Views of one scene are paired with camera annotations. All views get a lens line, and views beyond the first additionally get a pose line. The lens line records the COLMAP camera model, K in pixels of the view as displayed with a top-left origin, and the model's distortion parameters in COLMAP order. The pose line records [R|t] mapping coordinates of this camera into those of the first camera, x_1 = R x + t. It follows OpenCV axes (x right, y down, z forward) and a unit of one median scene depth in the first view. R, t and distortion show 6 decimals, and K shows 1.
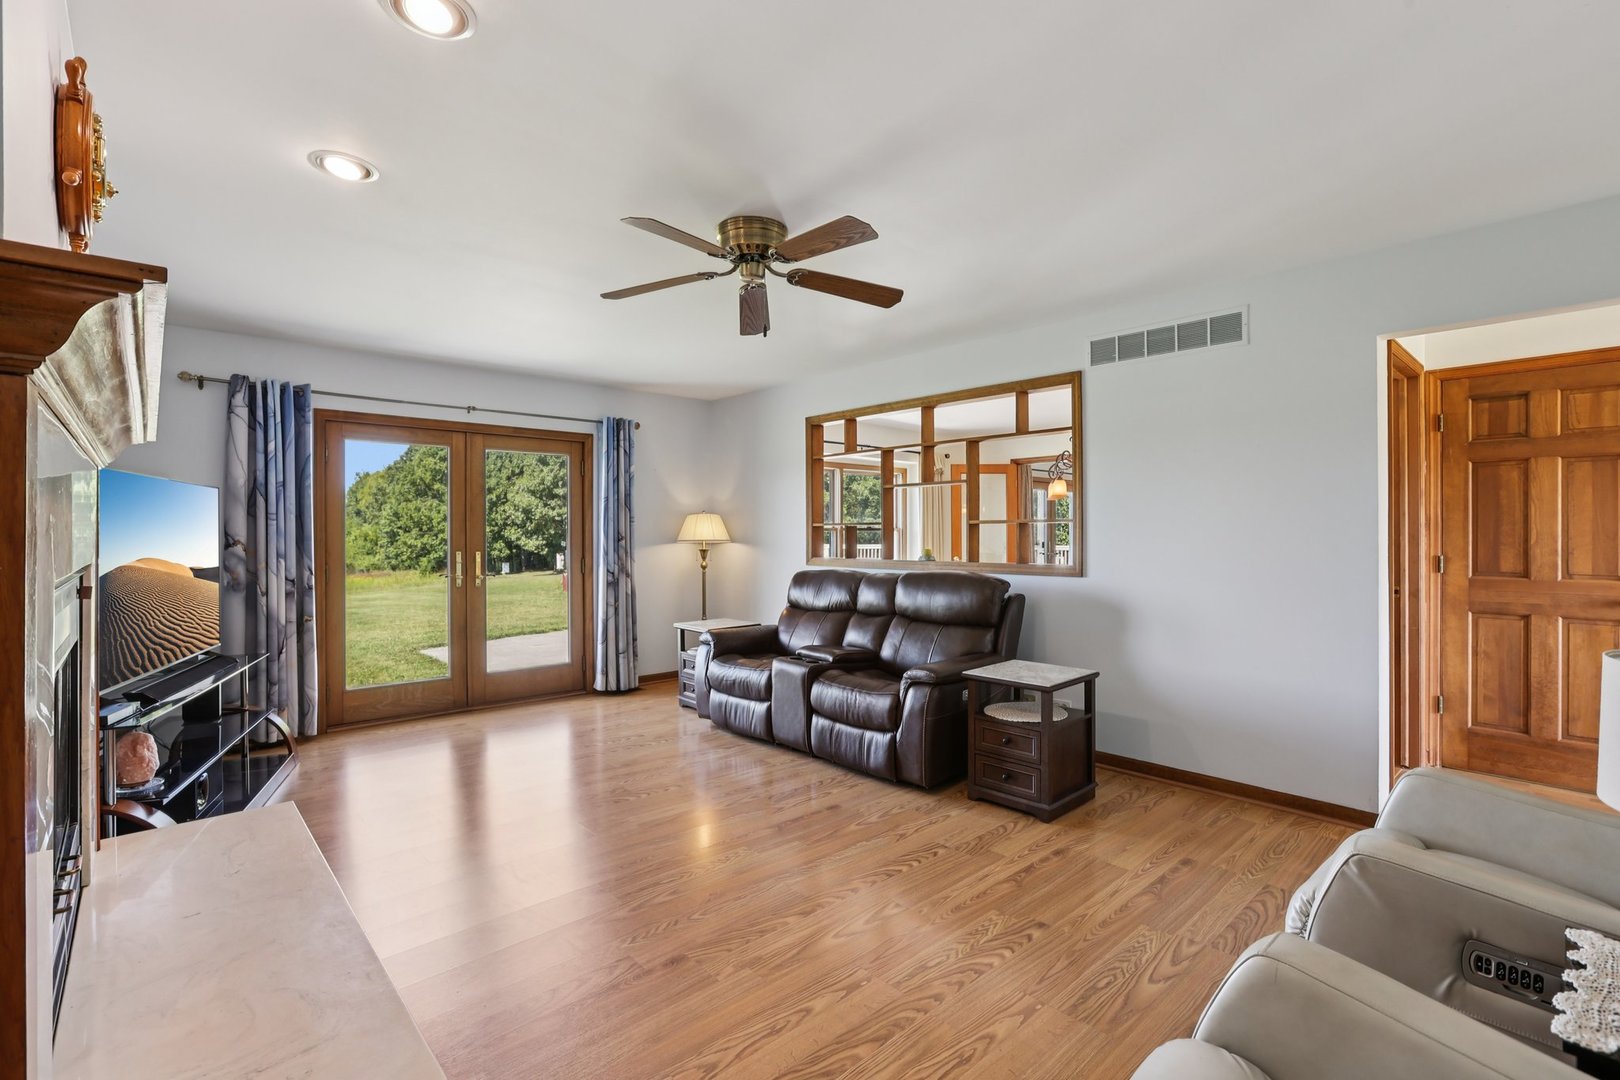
lens RADIAL K [[726.0, 0, 805.8], [0, 726.0, 540.0], [0, 0, 1]] dist [-0.030753, 0.001855]
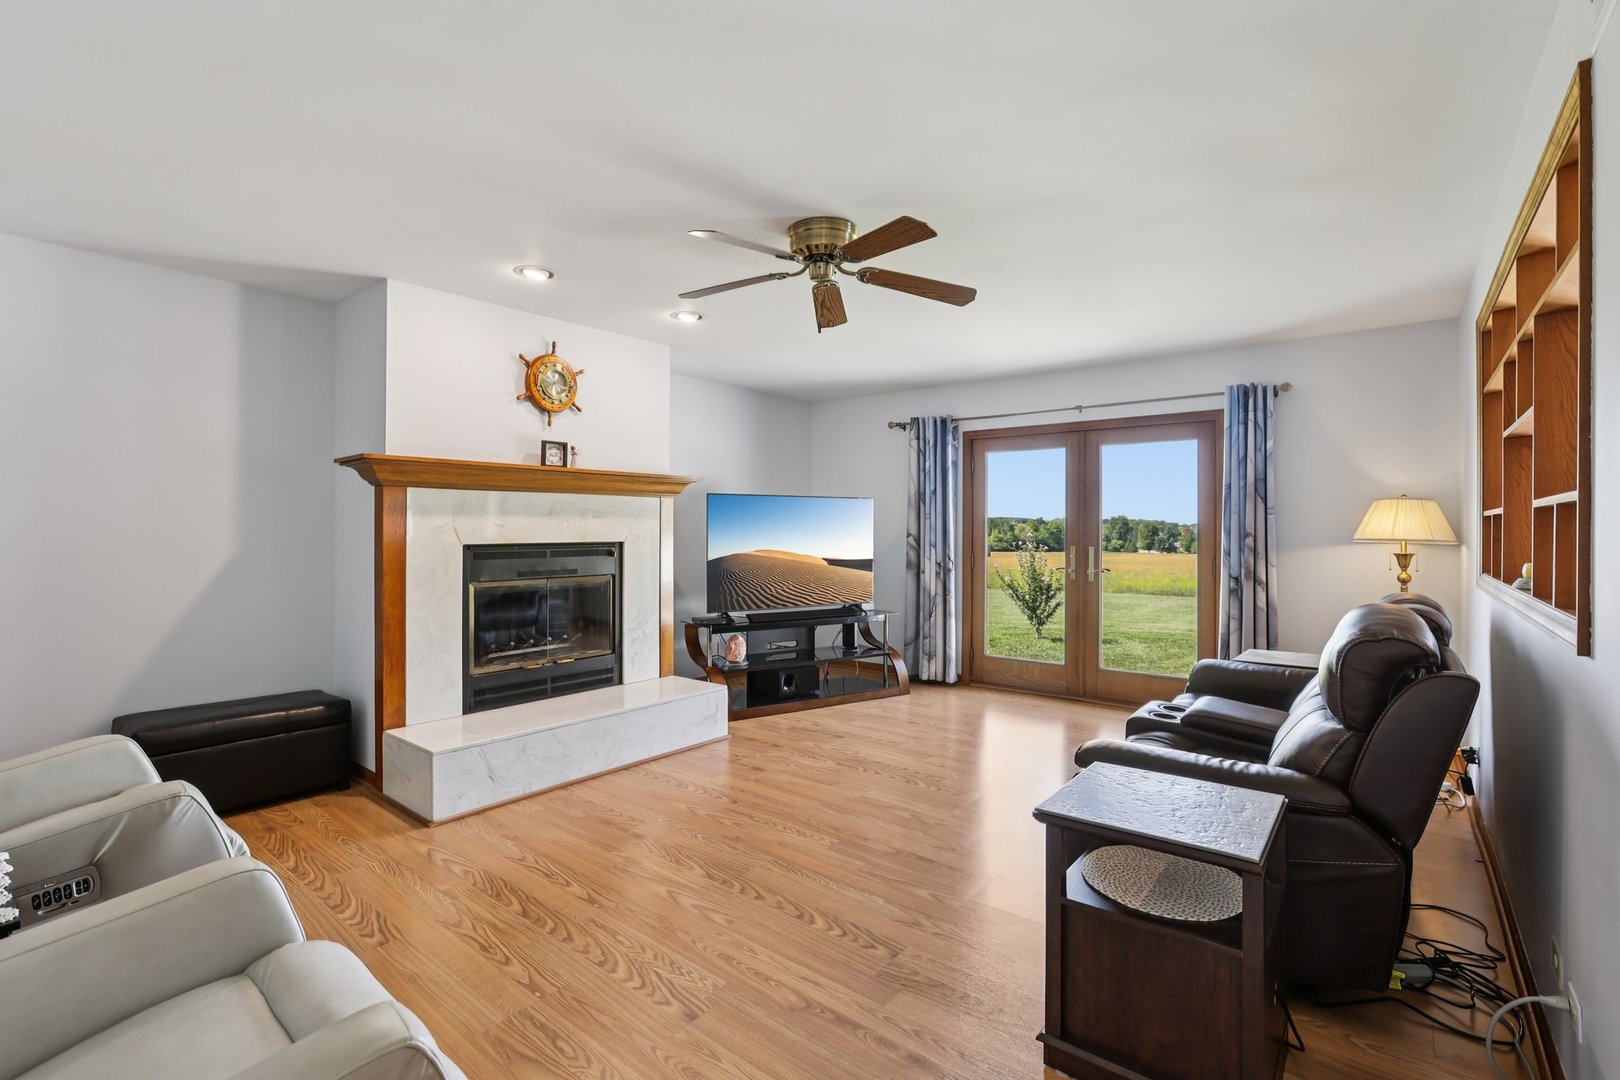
lens RADIAL K [[726.0, 0, 779.3], [0, 726.0, 529.5], [0, 0, 1]] dist [-0.030753, 0.001855]
pose [[0.140108, 0.000907, -0.990136, 0.601241], [-0.010712, 0.999942, -0.000599, -0.003555], [0.990078, 0.010690, 0.140110, 0.520134]]
